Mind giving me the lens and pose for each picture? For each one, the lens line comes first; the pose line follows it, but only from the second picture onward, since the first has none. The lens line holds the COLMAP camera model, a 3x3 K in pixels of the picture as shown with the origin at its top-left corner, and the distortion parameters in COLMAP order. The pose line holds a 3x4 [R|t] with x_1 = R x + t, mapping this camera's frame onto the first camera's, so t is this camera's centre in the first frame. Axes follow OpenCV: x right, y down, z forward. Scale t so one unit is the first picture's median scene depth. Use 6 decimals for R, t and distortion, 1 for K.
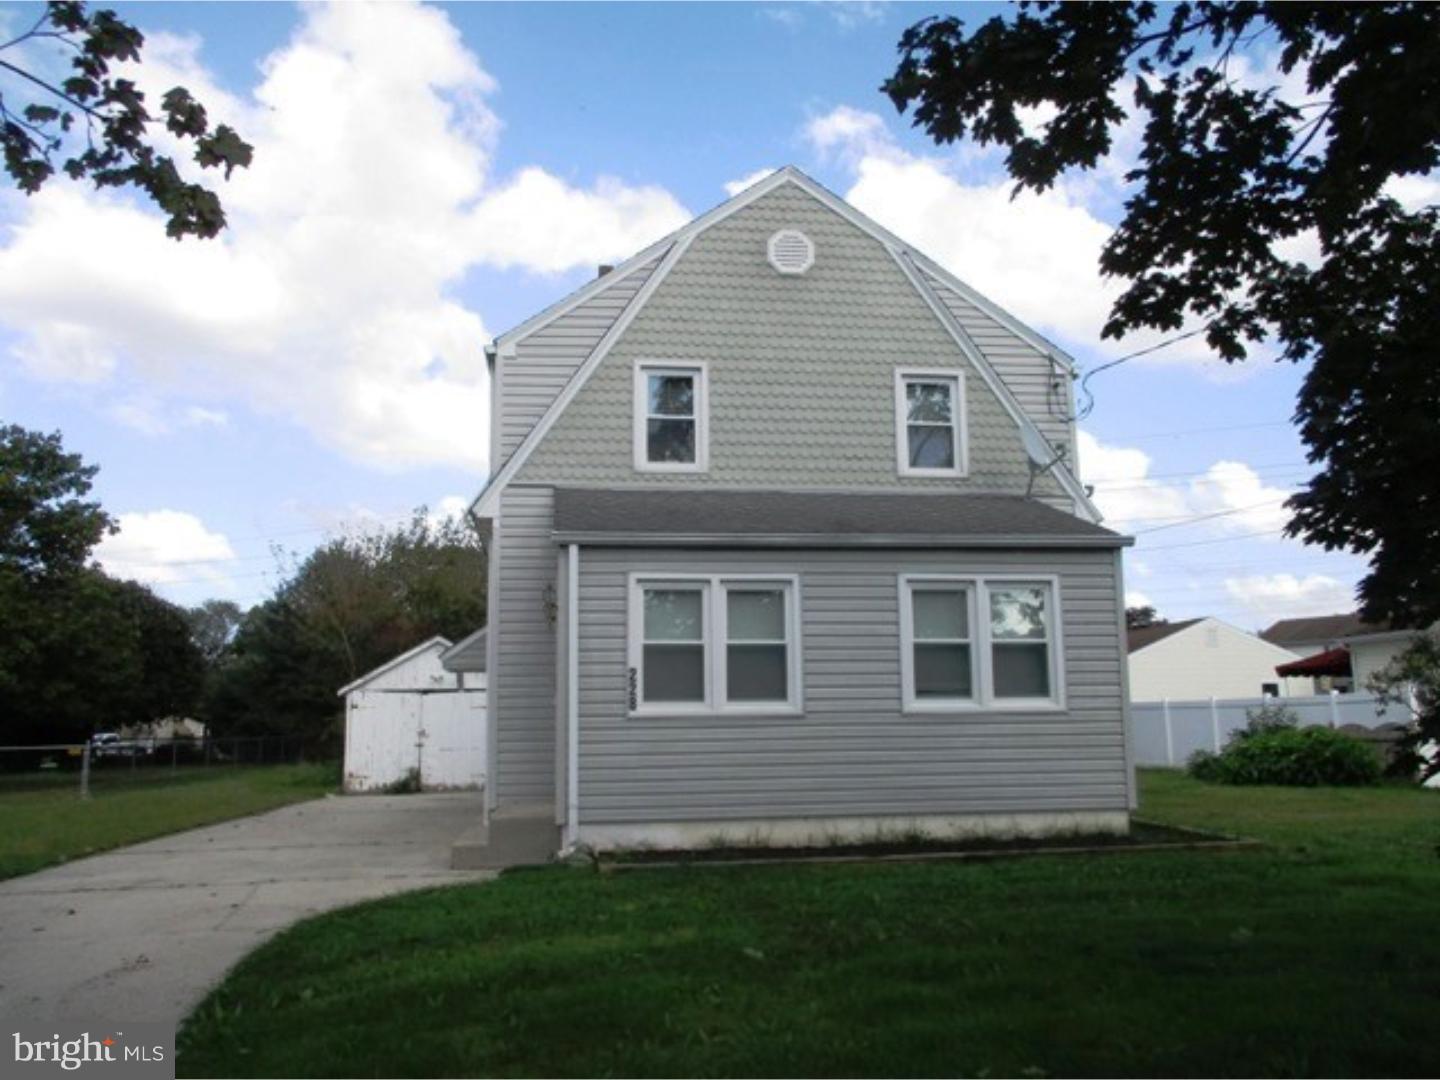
lens RADIAL K [[1219.0, 0, 721.1], [0, 1219.0, 542.1], [0, 0, 1]] dist [-0.004797, 0.003395]
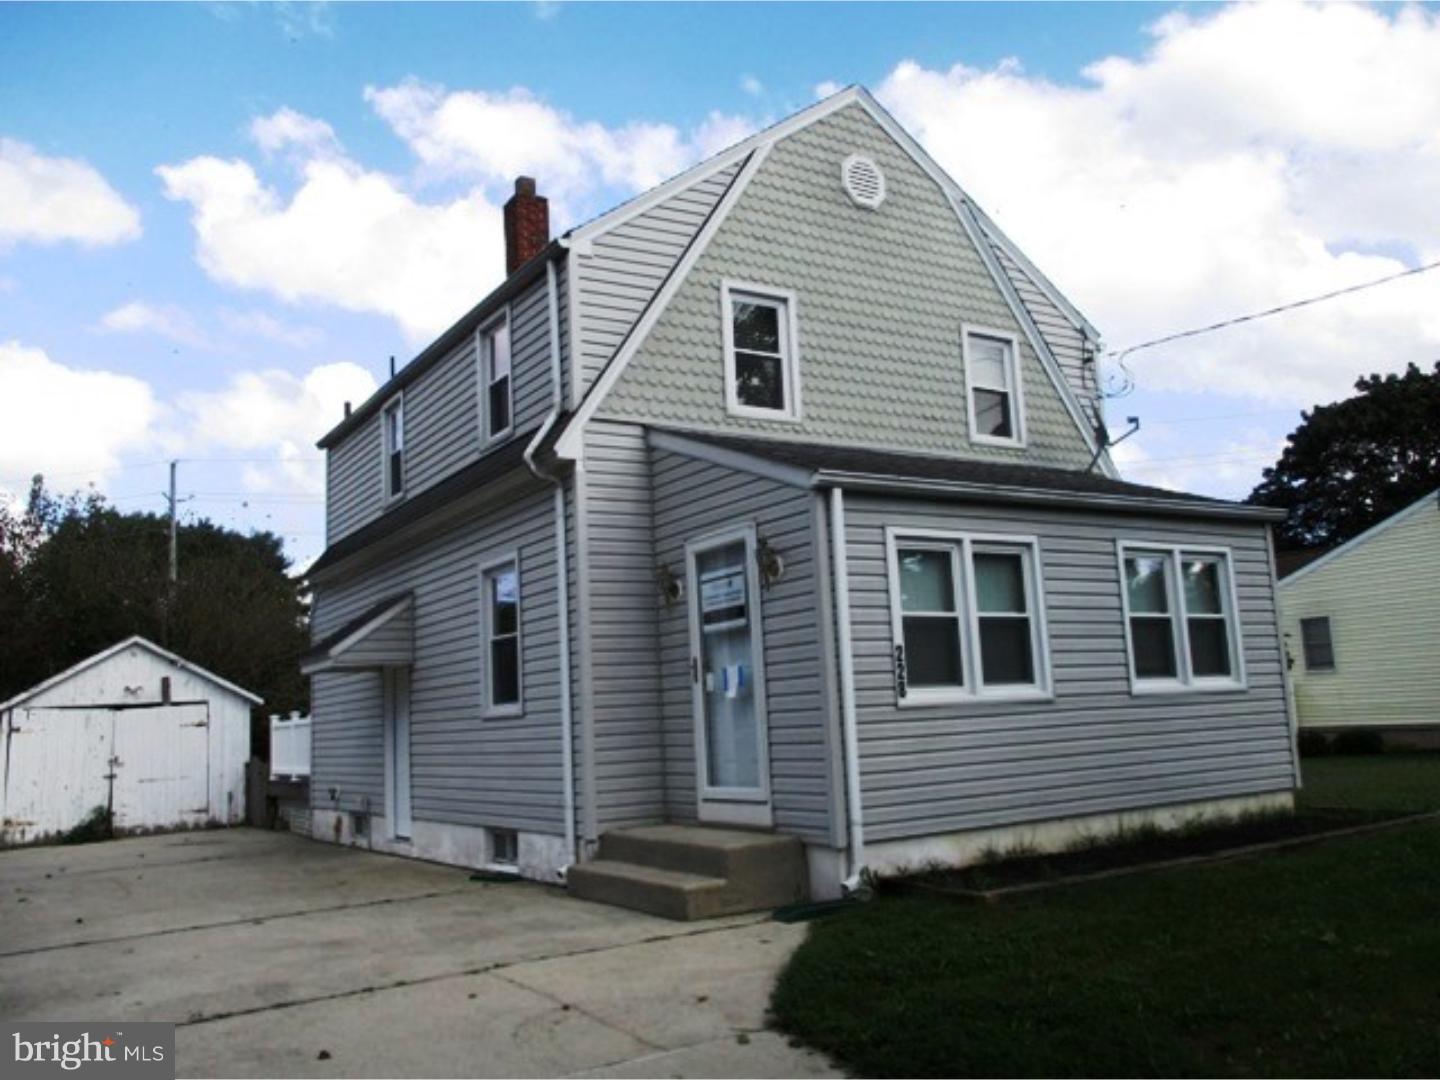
lens RADIAL K [[1219.0, 0, 720.0], [0, 1219.0, 537.9], [0, 0, 1]] dist [-0.004797, 0.003395]
pose [[0.905666, 0.030672, 0.422880, -0.412104], [-0.024224, 0.999494, -0.020614, 0.041264], [-0.423298, 0.008425, 0.905951, 0.256470]]
